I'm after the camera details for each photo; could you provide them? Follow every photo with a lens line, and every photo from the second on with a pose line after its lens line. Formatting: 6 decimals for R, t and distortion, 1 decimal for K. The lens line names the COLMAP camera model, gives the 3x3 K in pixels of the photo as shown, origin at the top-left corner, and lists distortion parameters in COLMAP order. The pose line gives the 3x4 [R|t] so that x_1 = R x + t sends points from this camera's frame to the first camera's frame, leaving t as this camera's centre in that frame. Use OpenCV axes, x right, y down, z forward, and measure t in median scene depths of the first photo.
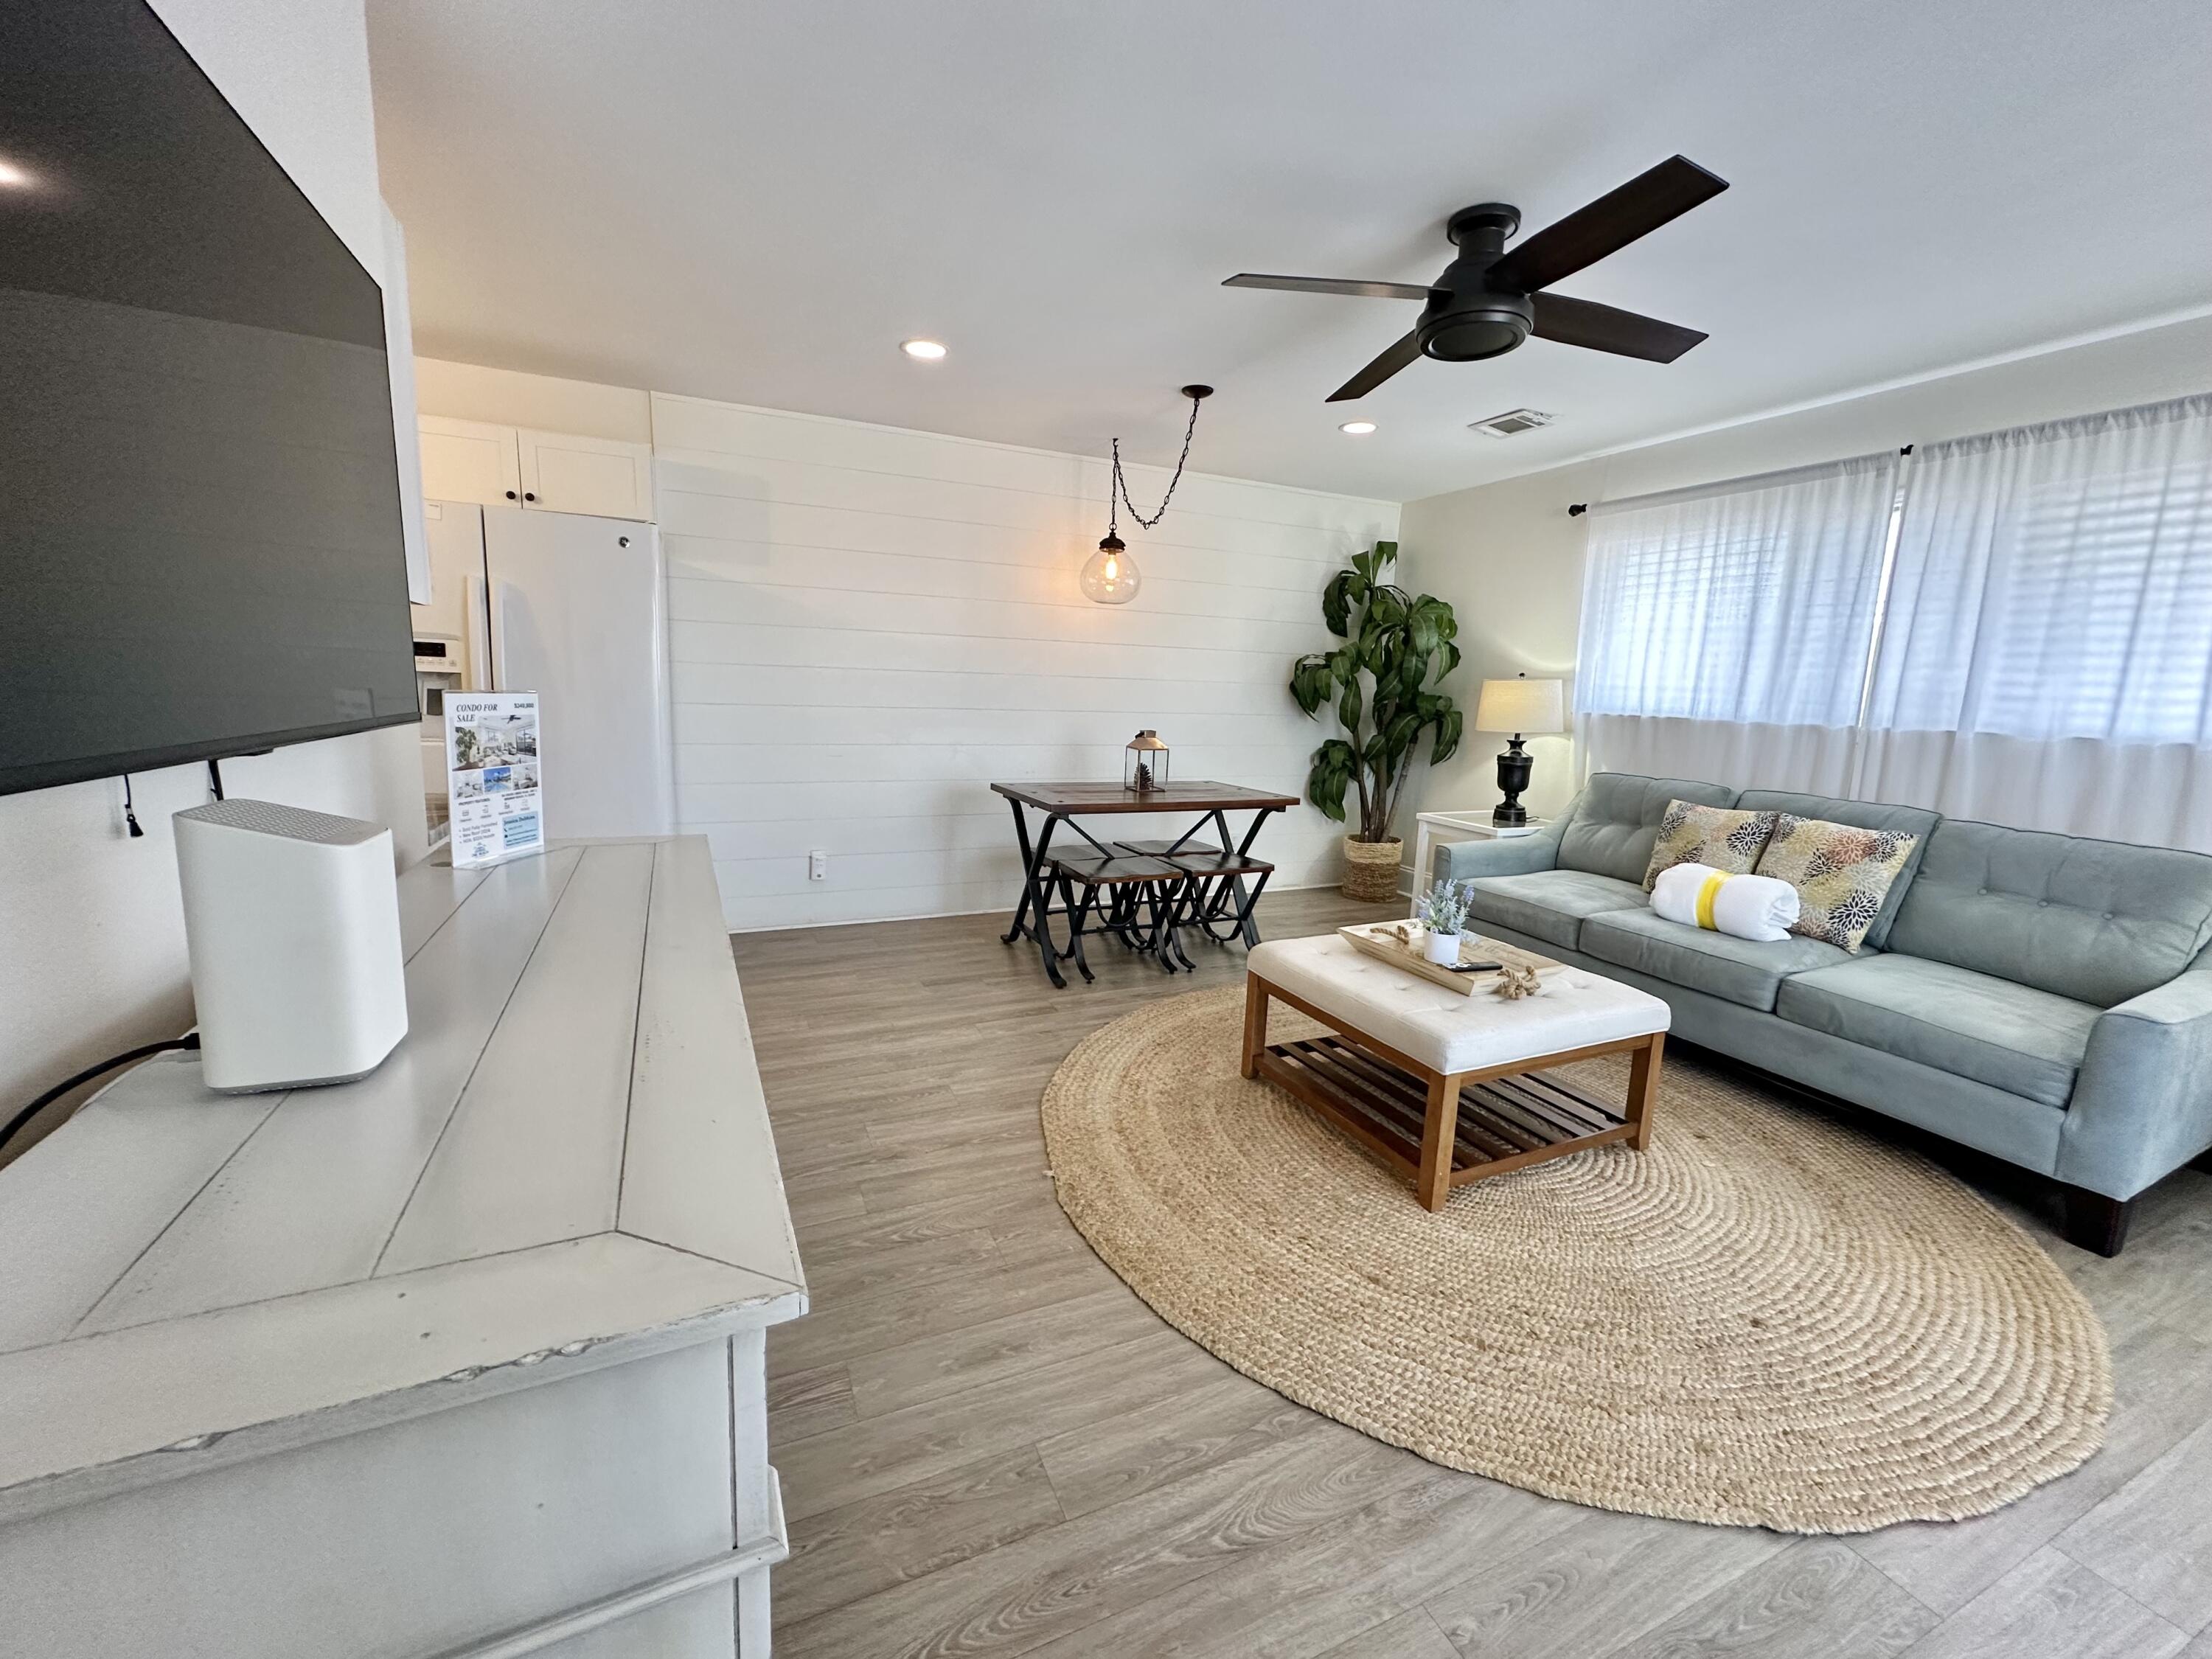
lens RADIAL K [[880.5, 0, 1109.4], [0, 880.5, 827.8], [0, 0, 1]] dist [-0.001253, 0.000624]
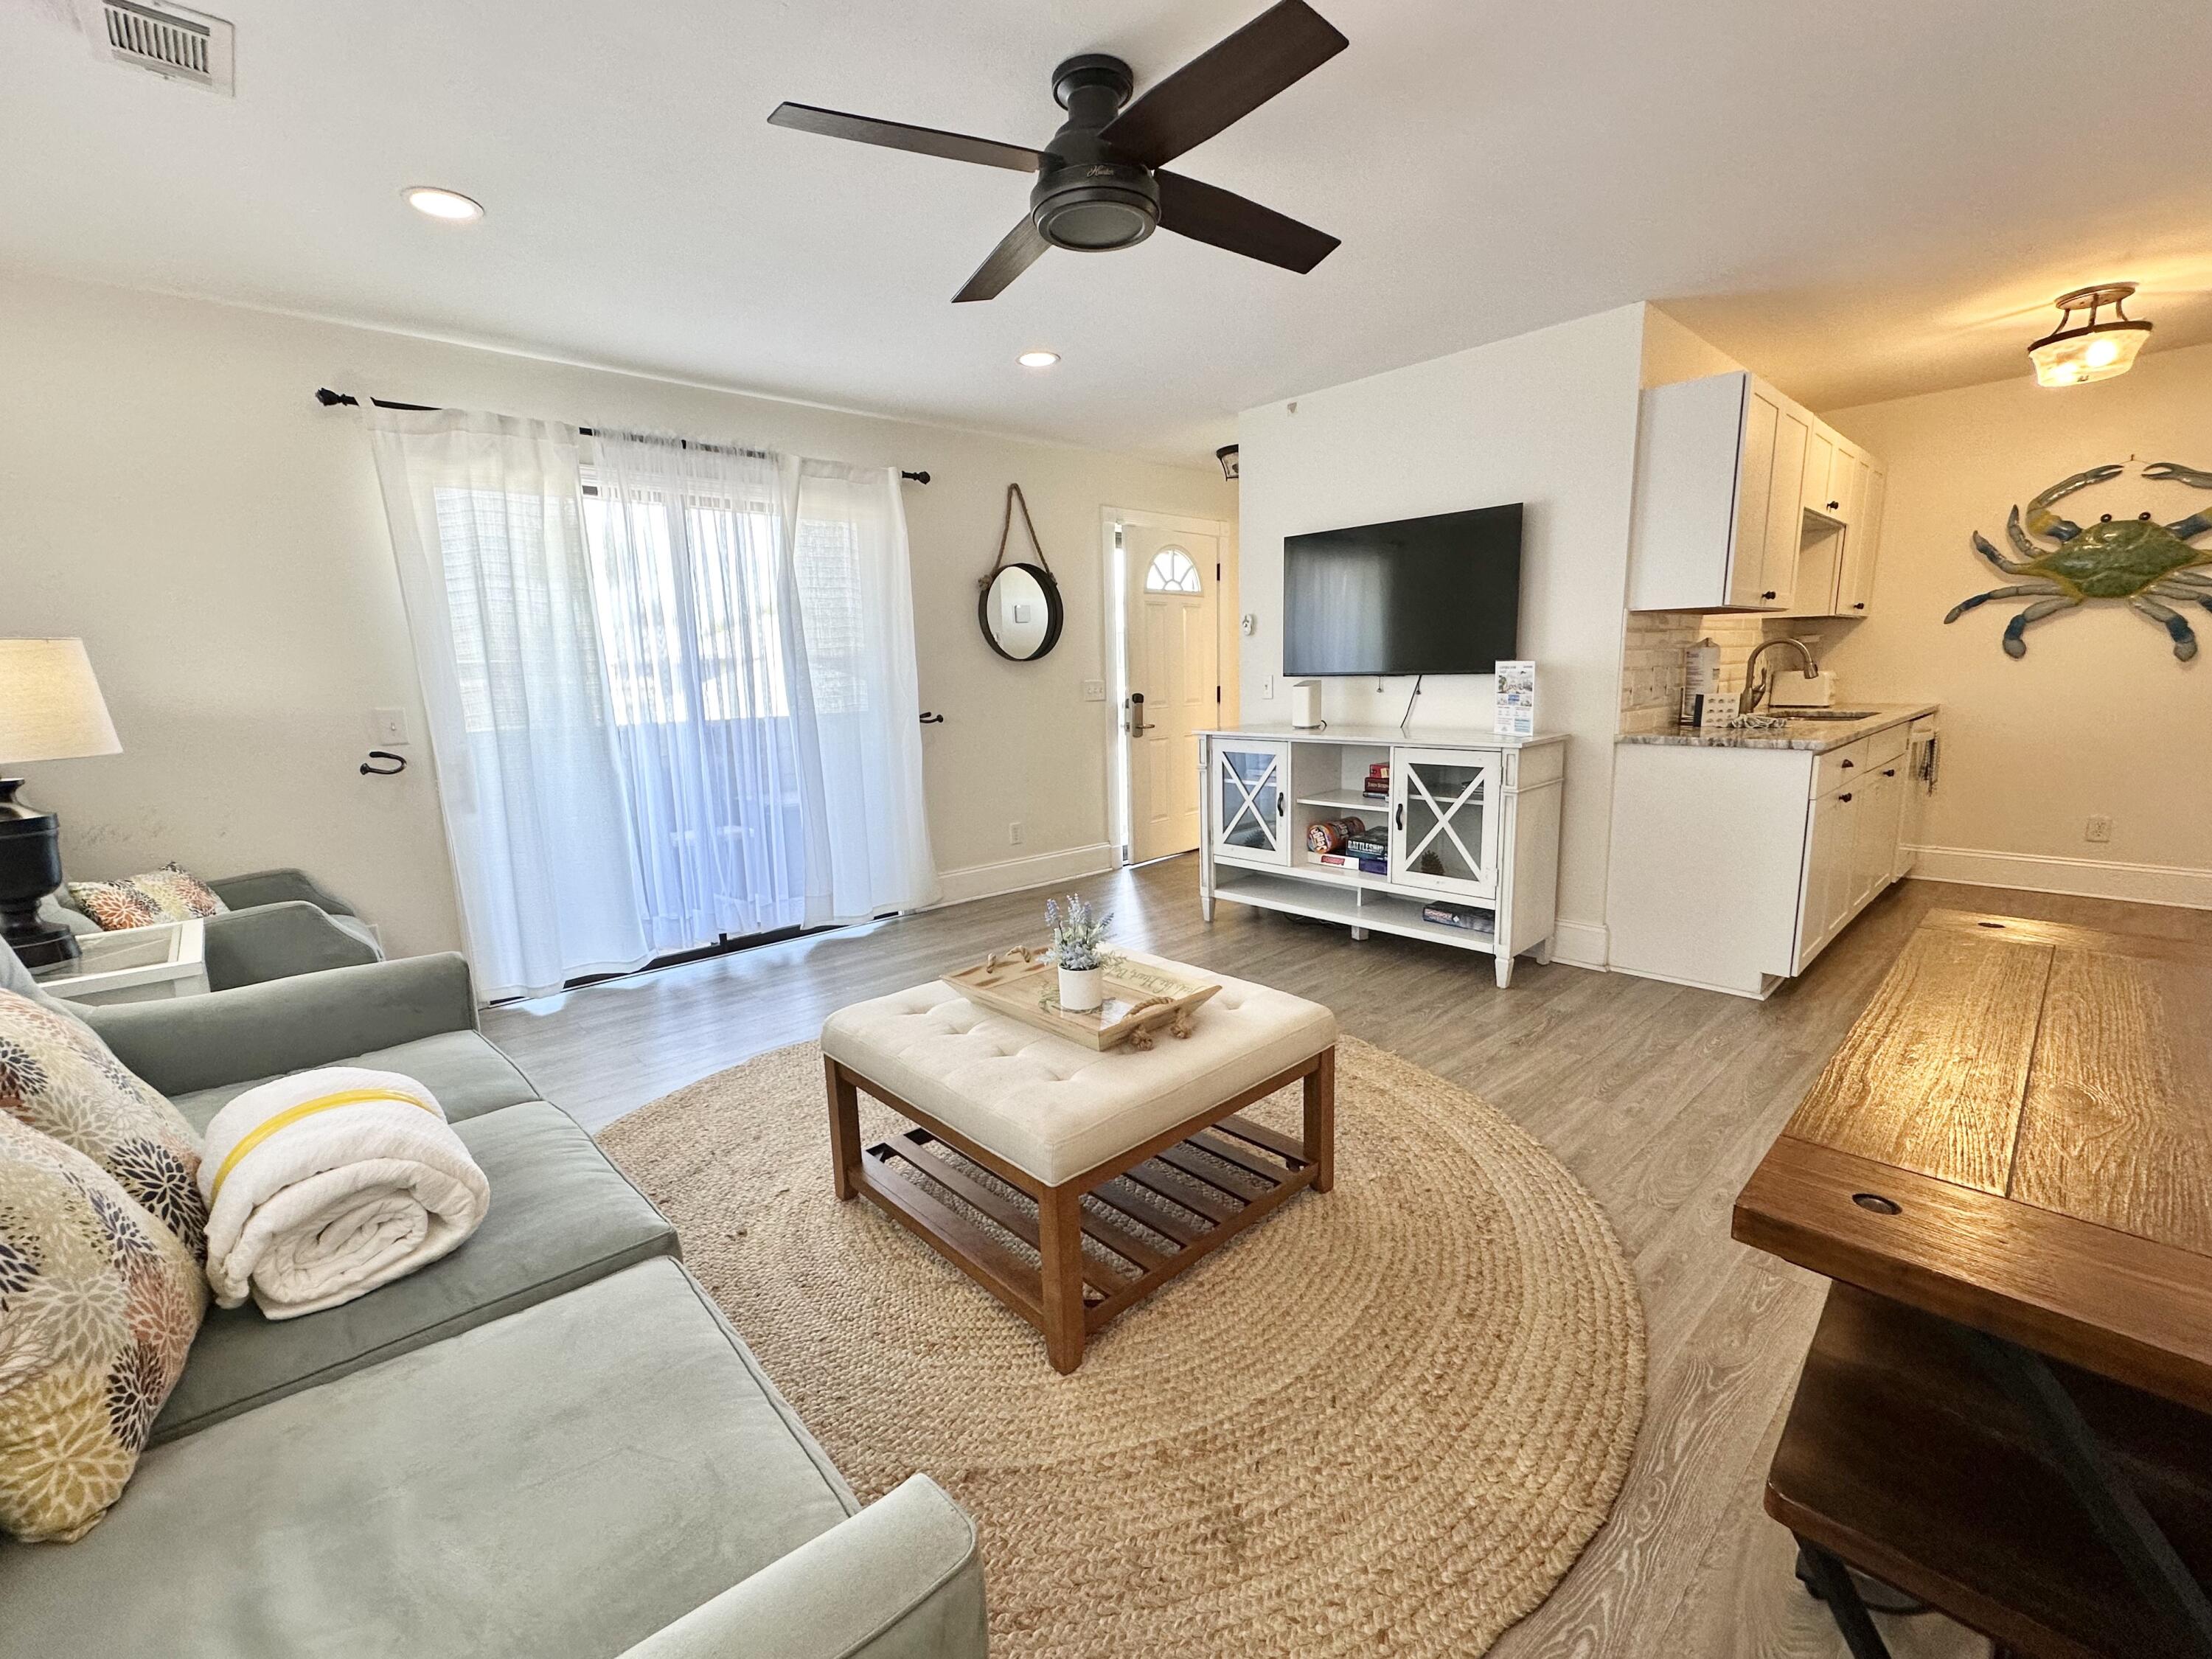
lens RADIAL K [[937.6, 0, 1105.6], [0, 937.6, 829.7], [0, 0, 1]] dist [-0.000347, -0.000007]
pose [[-0.951729, 0.043266, -0.303874, 0.525846], [-0.054324, 0.950642, 0.305497, -0.209583], [0.302094, 0.307258, -0.902403, 1.491685]]
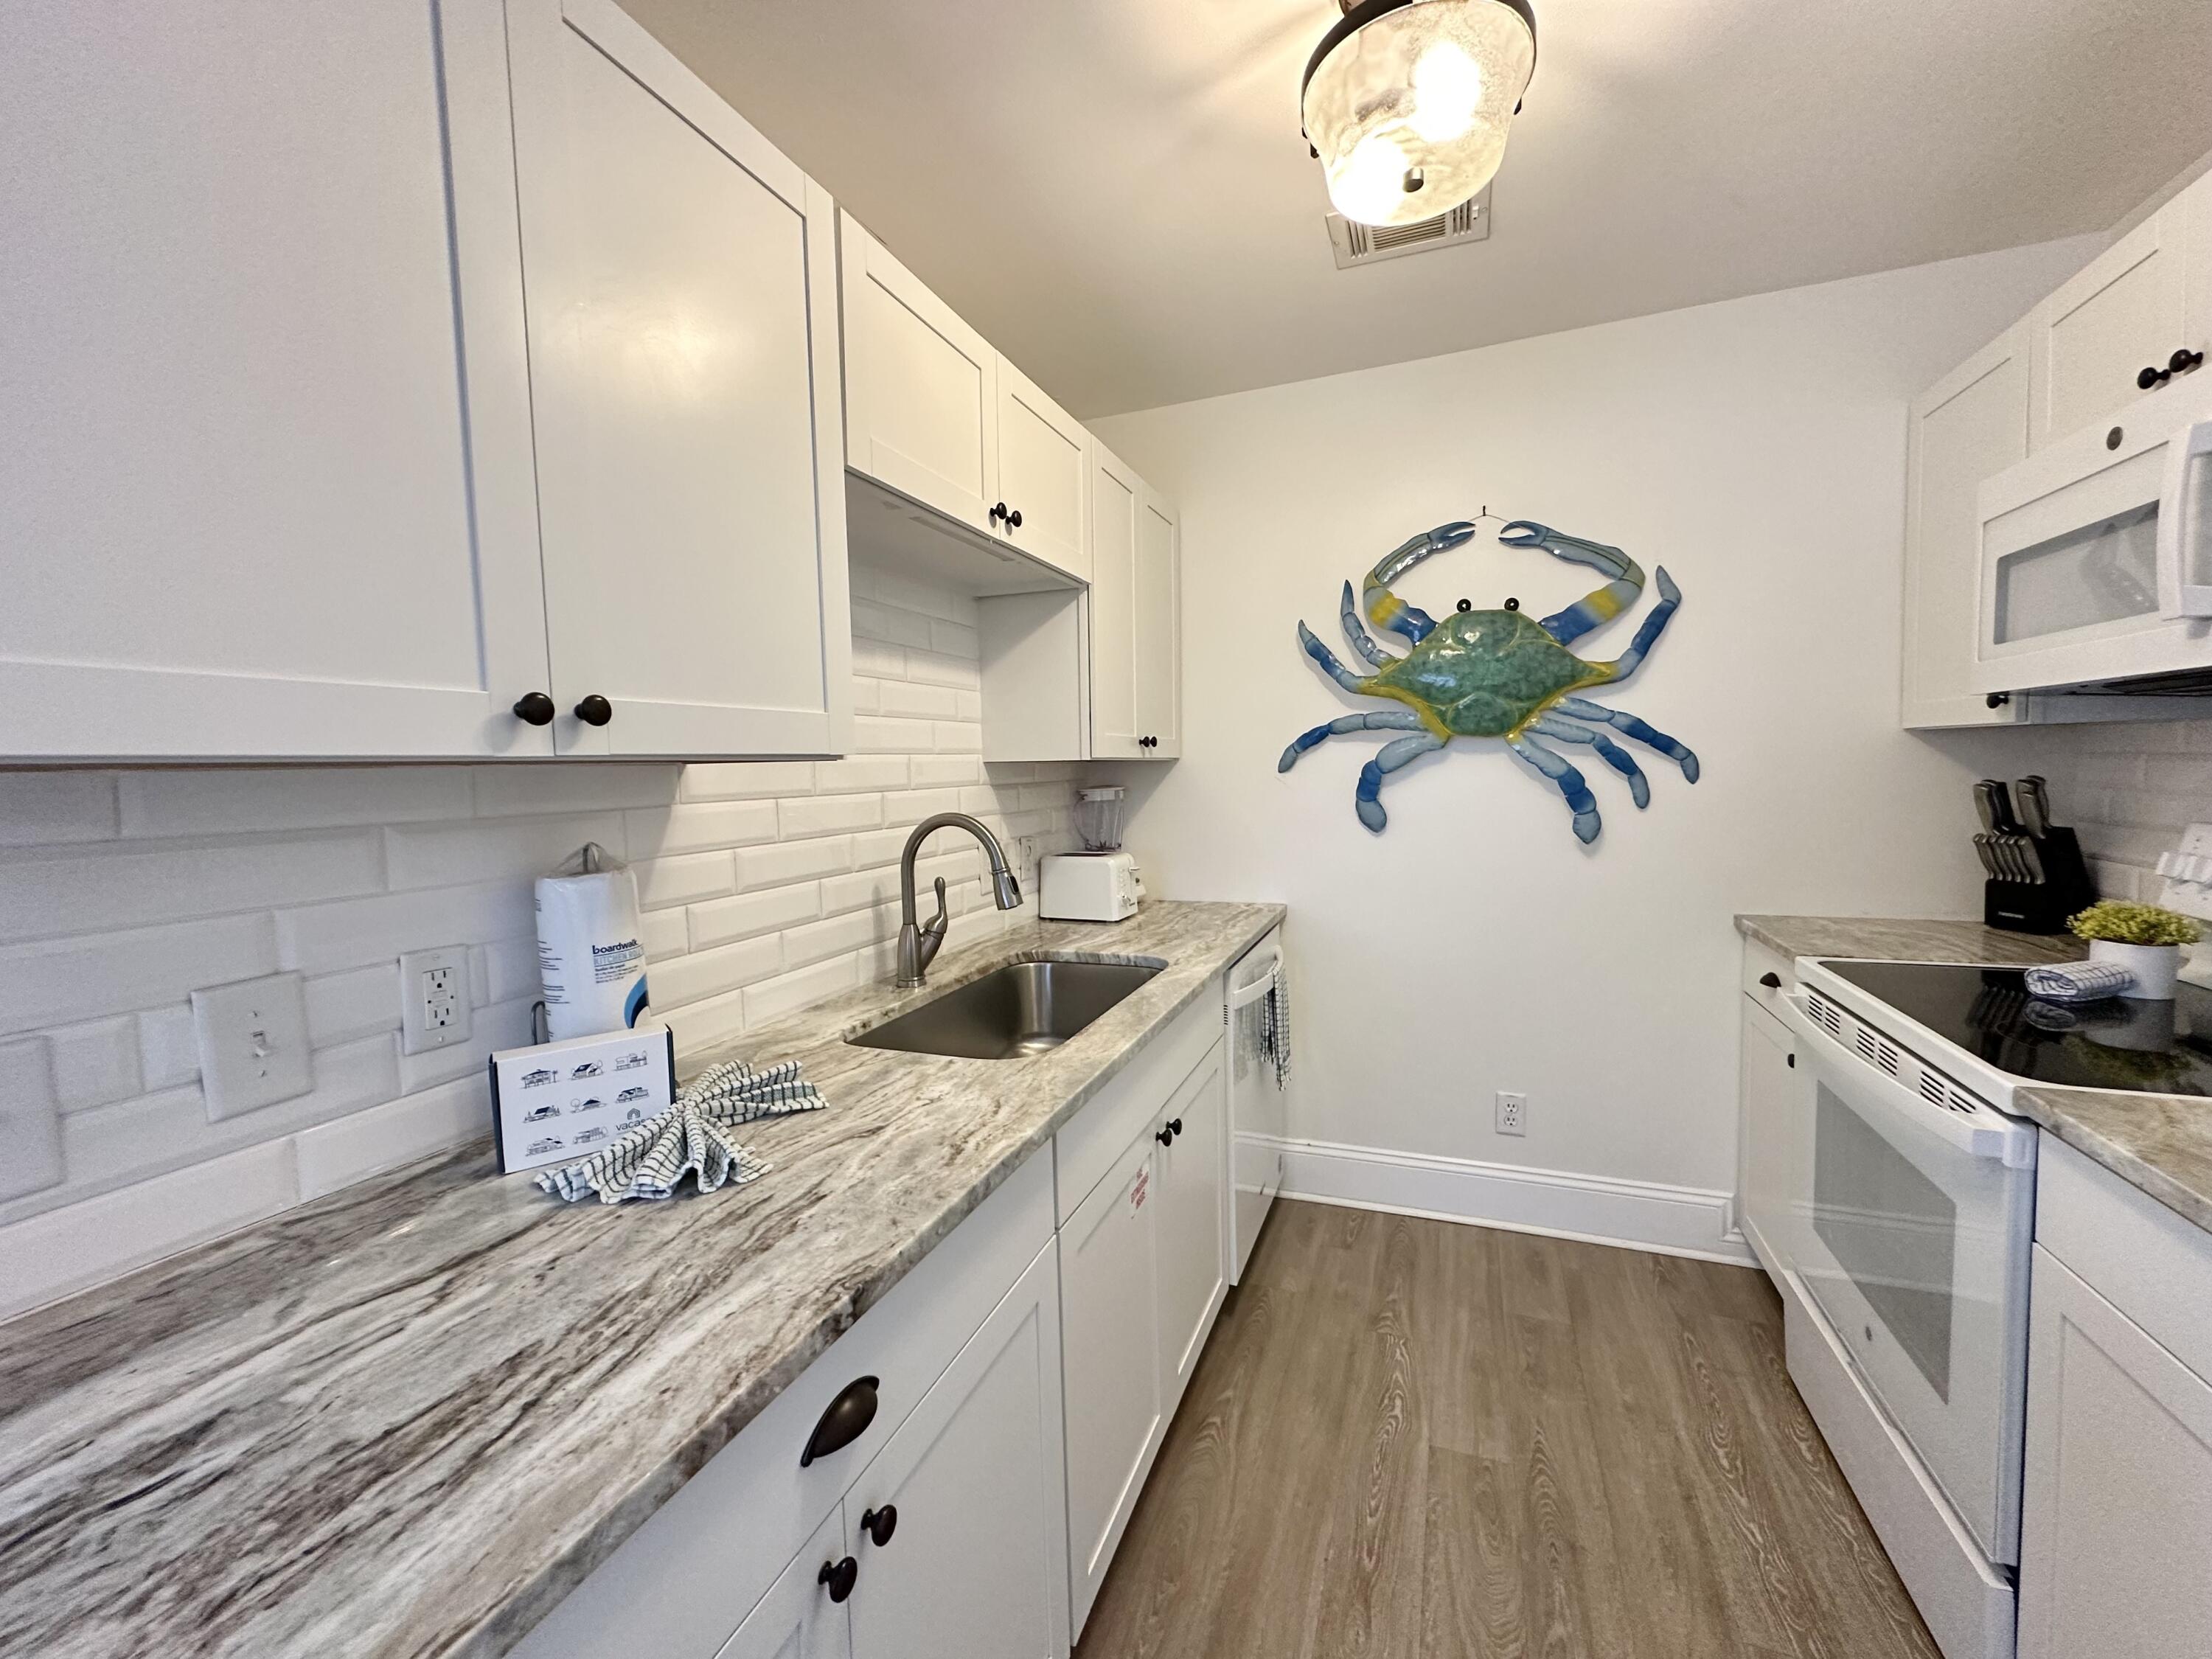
lens RADIAL K [[880.5, 0, 1110.3], [0, 880.5, 828.7], [0, 0, 1]] dist [-0.001253, 0.000624]
pose [[-0.721276, 0.033676, -0.691828, -0.572283], [-0.108376, 0.981028, 0.160742, -0.202077], [0.684116, 0.190917, -0.703943, 0.907670]]
